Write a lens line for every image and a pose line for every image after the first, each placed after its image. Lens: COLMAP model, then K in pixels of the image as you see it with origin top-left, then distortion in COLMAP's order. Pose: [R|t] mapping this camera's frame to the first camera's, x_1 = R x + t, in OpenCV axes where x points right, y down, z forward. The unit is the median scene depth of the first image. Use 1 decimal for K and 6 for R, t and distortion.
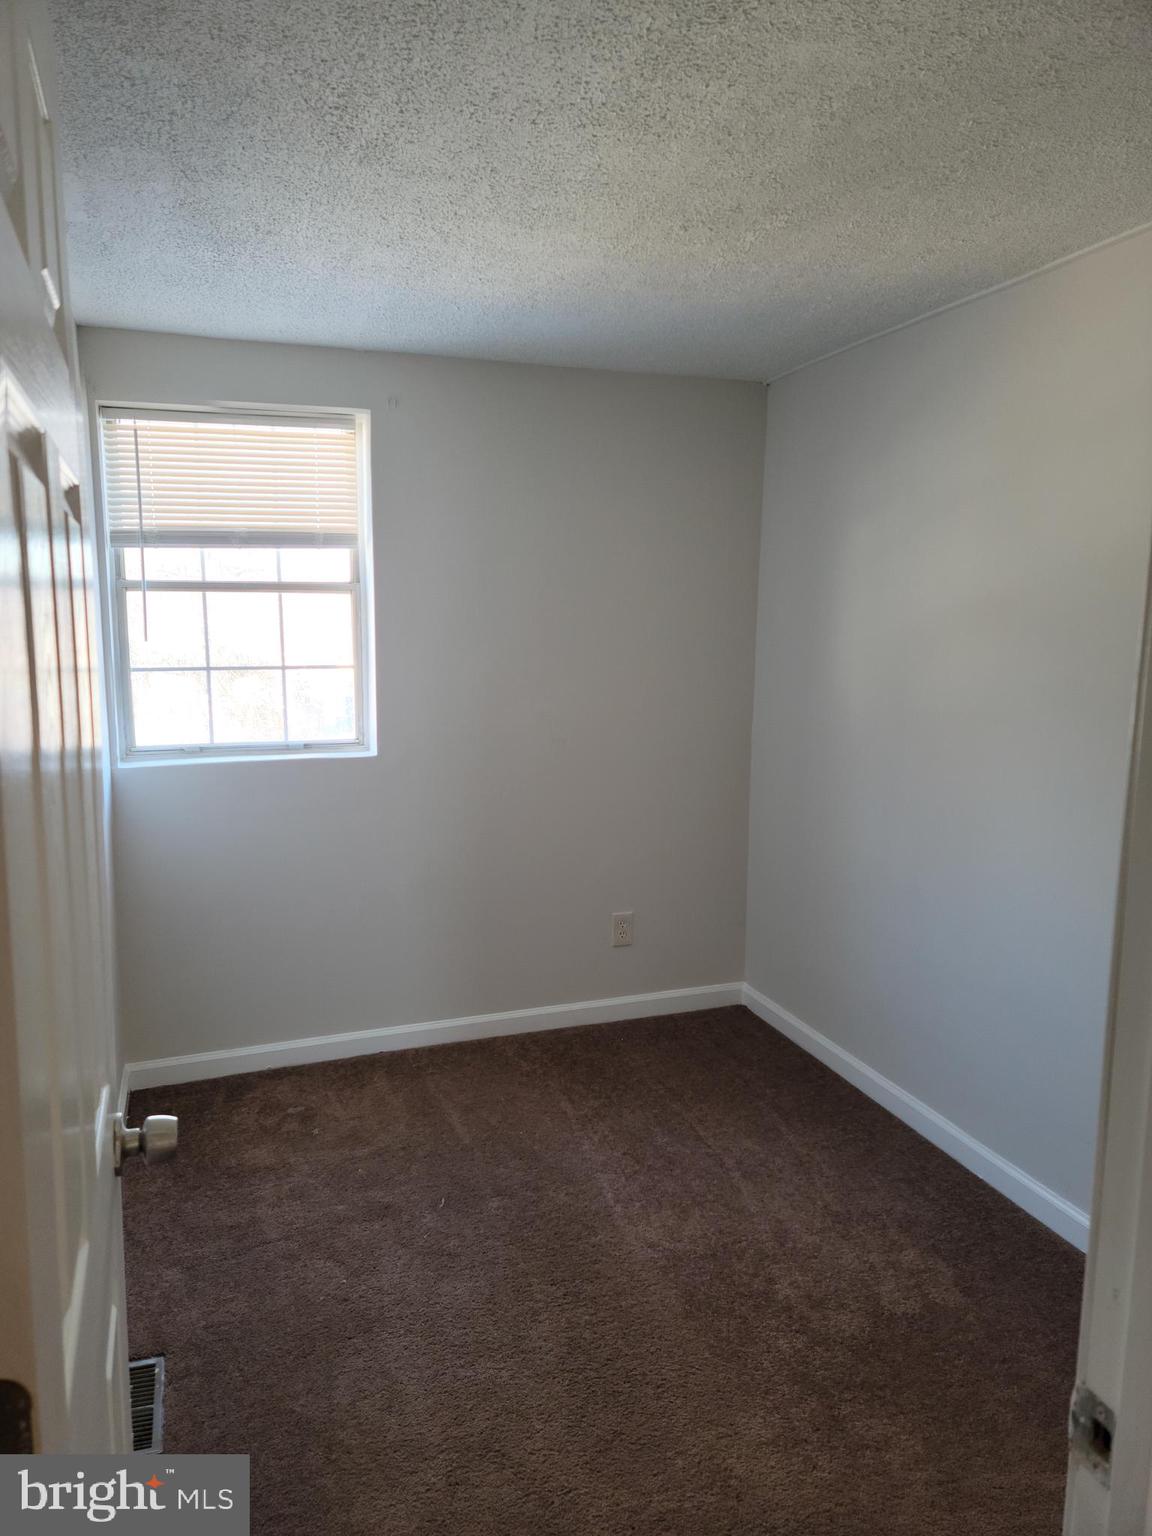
lens RADIAL K [[1059.3, 0, 534.8], [0, 1059.3, 763.9], [0, 0, 1]] dist [0.052380, 0.000575]
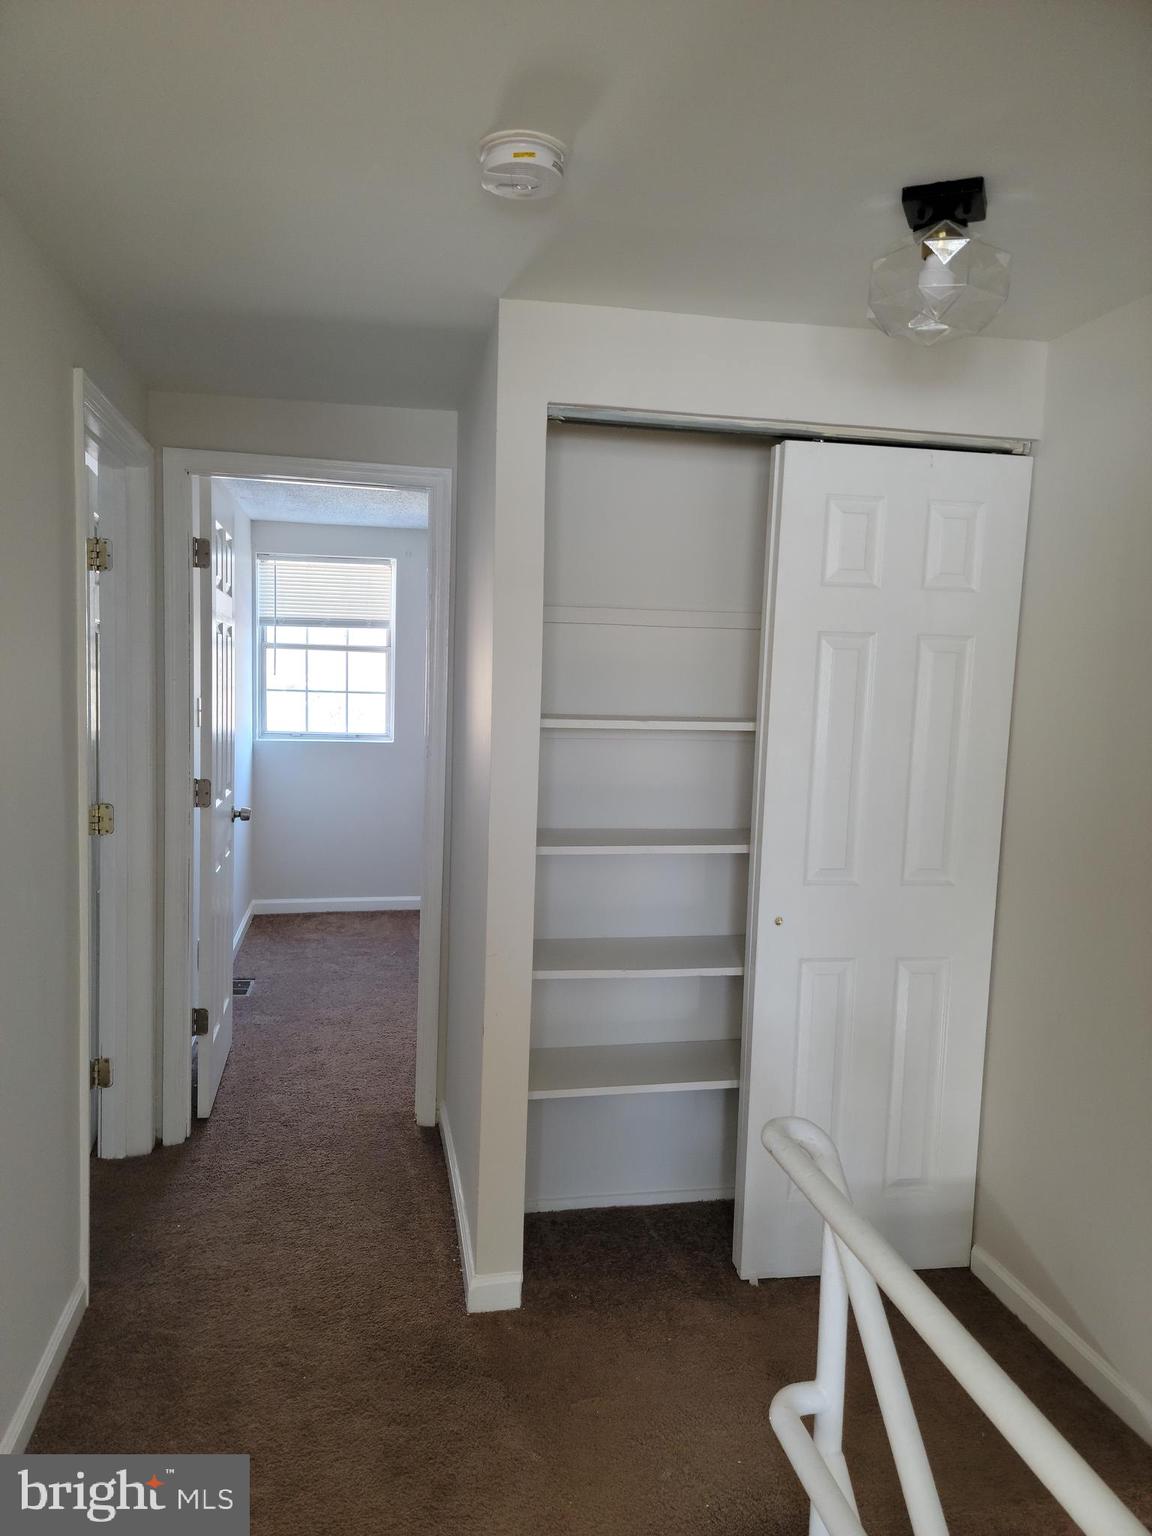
lens RADIAL K [[1054.8, 0, 581.6], [0, 1054.8, 778.1], [0, 0, 1]] dist [0.080063, -0.072646]
pose [[0.993696, 0.049130, -0.100772, 0.368734], [-0.051898, 0.998339, -0.025029, 0.085012], [0.099375, 0.030101, 0.994595, -0.799155]]
